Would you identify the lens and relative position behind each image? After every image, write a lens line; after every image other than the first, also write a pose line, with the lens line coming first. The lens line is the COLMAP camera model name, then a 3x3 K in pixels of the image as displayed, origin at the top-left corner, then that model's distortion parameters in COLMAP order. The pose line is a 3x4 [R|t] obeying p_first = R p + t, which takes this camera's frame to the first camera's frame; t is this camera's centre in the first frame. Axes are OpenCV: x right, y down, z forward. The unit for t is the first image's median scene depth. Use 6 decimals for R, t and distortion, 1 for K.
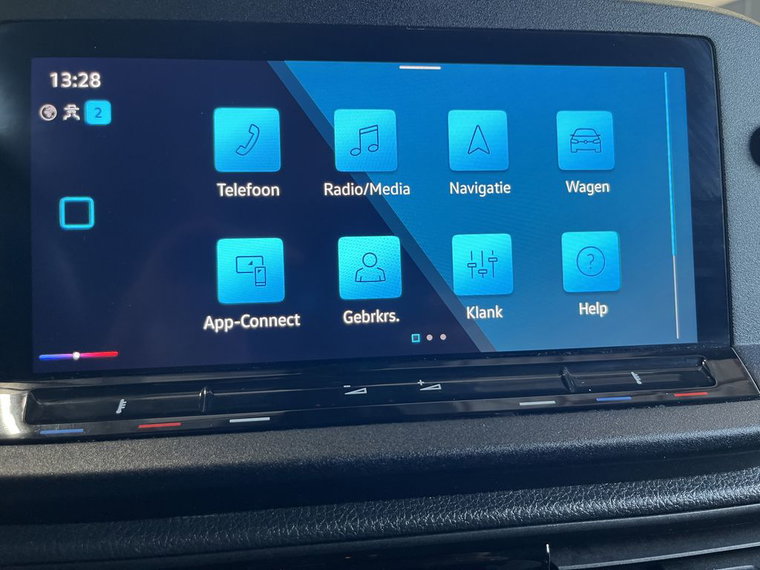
lens RADIAL K [[581.9, 0, 380.0], [0, 581.9, 285.7], [0, 0, 1]] dist [0.001085, -0.021638]
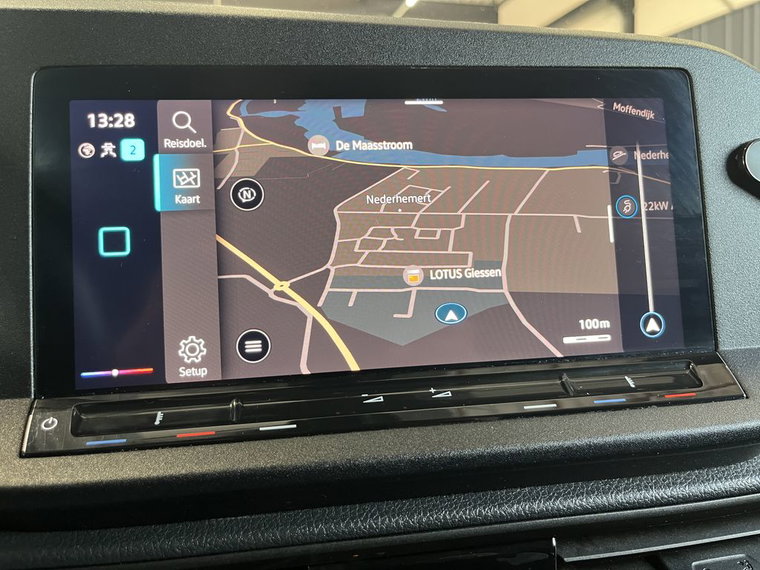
lens RADIAL K [[581.9, 0, 379.3], [0, 581.9, 283.7], [0, 0, 1]] dist [0.001085, -0.021638]
pose [[0.999720, -0.021804, 0.009149, -0.036051], [0.022098, 0.999201, -0.033292, 0.001499], [-0.008416, 0.033485, 0.999404, -0.095140]]
